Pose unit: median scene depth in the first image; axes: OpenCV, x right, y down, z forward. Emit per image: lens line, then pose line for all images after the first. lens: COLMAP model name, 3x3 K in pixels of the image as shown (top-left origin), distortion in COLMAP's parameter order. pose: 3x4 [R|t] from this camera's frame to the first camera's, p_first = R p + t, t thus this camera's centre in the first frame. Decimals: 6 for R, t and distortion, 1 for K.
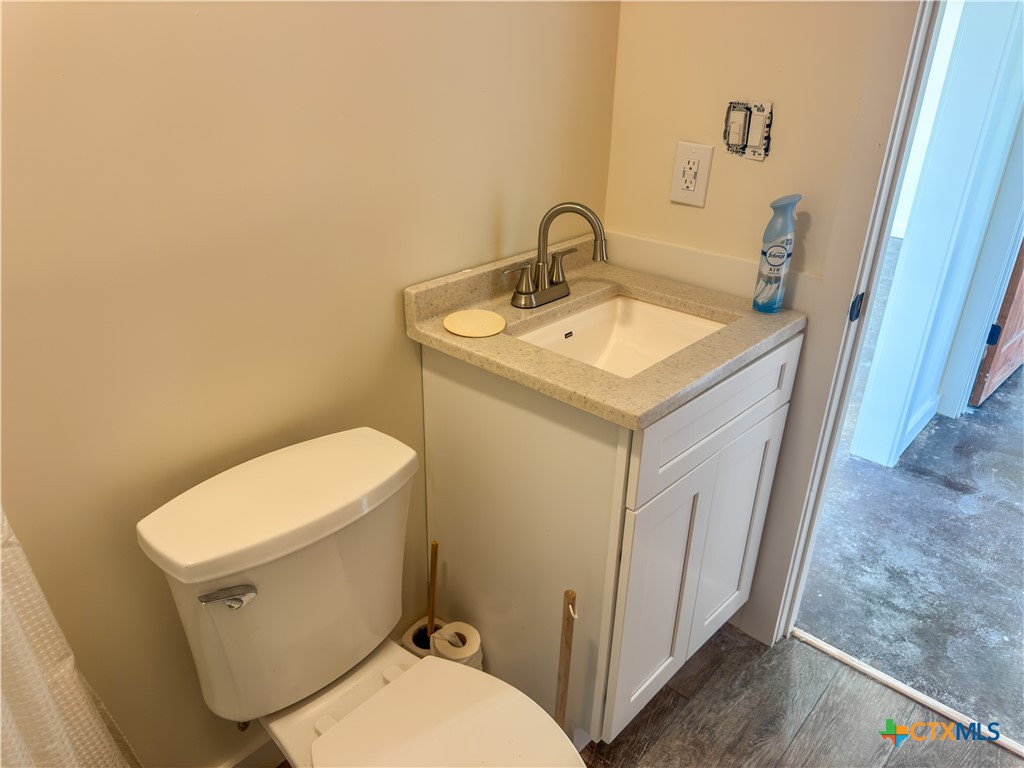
lens RADIAL K [[722.6, 0, 512.0], [0, 722.6, 384.0], [0, 0, 1]] dist [0.048868, -0.083229]
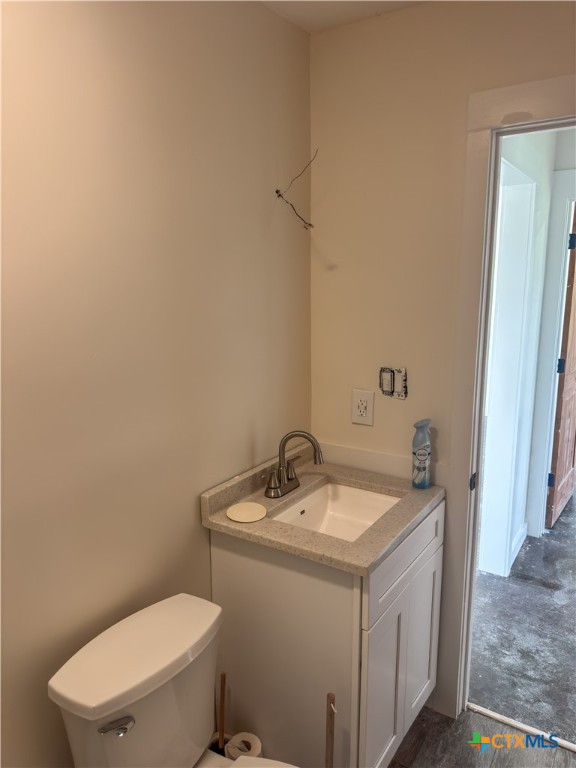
lens RADIAL K [[553.5, 0, 288.0], [0, 553.5, 384.0], [0, 0, 1]] dist [0.005534, -0.010569]
pose [[0.985911, -0.053119, 0.158614, -0.121552], [0.091478, 0.965095, -0.245405, -0.044573], [-0.140042, 0.256457, 0.956356, -0.187989]]
